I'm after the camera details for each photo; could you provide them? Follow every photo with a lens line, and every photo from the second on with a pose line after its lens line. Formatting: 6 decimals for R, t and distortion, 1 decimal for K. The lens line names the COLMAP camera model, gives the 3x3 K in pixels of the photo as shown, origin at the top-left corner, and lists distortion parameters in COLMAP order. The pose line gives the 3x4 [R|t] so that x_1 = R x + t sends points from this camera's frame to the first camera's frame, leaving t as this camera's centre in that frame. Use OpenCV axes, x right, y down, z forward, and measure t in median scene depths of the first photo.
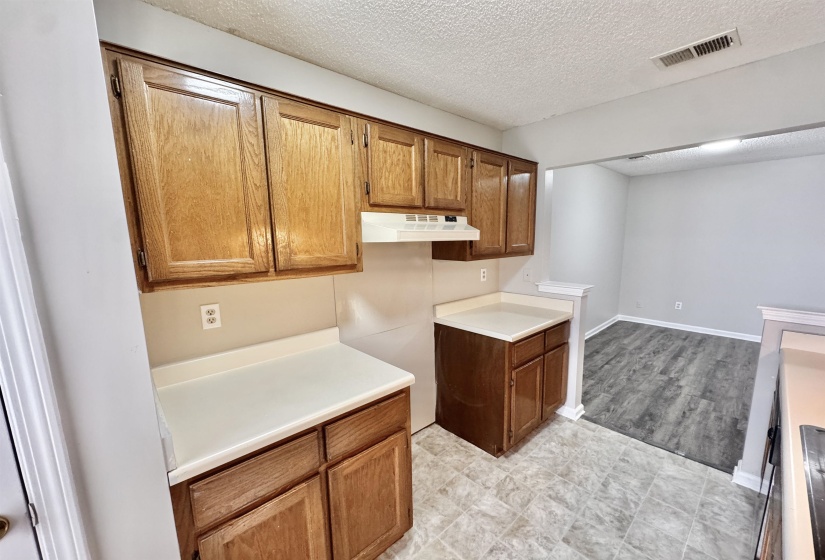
lens RADIAL K [[327.6, 0, 413.5], [0, 327.6, 289.5], [0, 0, 1]] dist [-0.003387, -0.000115]
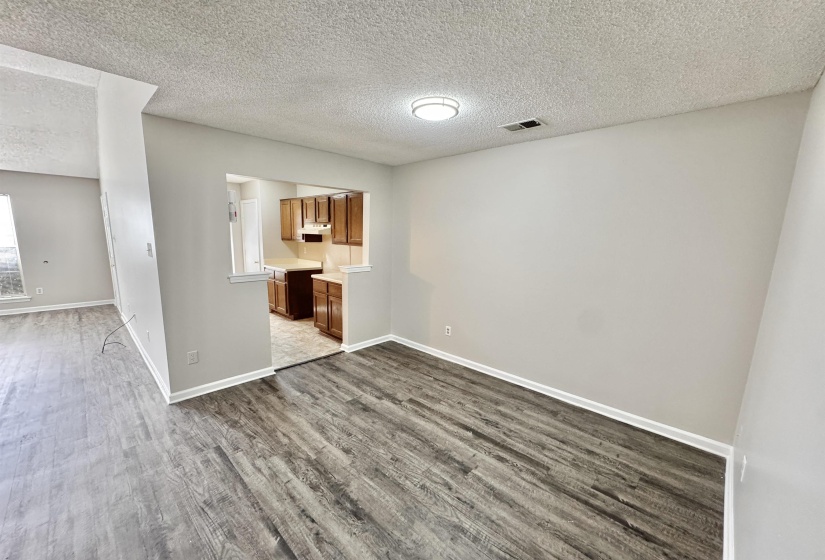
lens RADIAL K [[327.6, 0, 413.5], [0, 327.6, 289.5], [0, 0, 1]] dist [-0.003387, -0.000115]
pose [[0.059535, 0.183372, -0.981239, 1.750998], [-0.184793, 0.968017, 0.169689, -0.192791], [0.980973, 0.171223, 0.091517, 0.988627]]
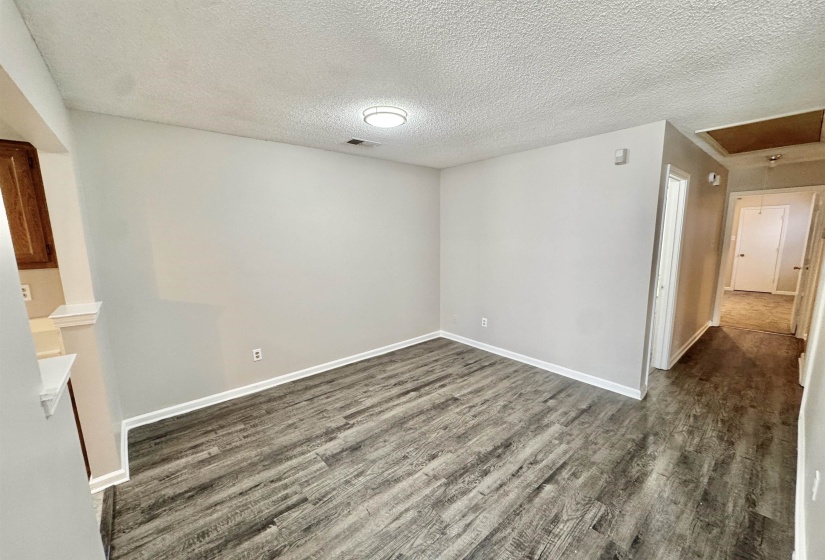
lens RADIAL K [[327.6, 0, 413.5], [0, 327.6, 289.5], [0, 0, 1]] dist [-0.003387, -0.000115]
pose [[0.999379, 0.005308, -0.034842, 1.064841], [-0.005260, 0.999985, 0.001480, -0.056011], [0.034849, -0.001295, 0.999392, 0.251386]]
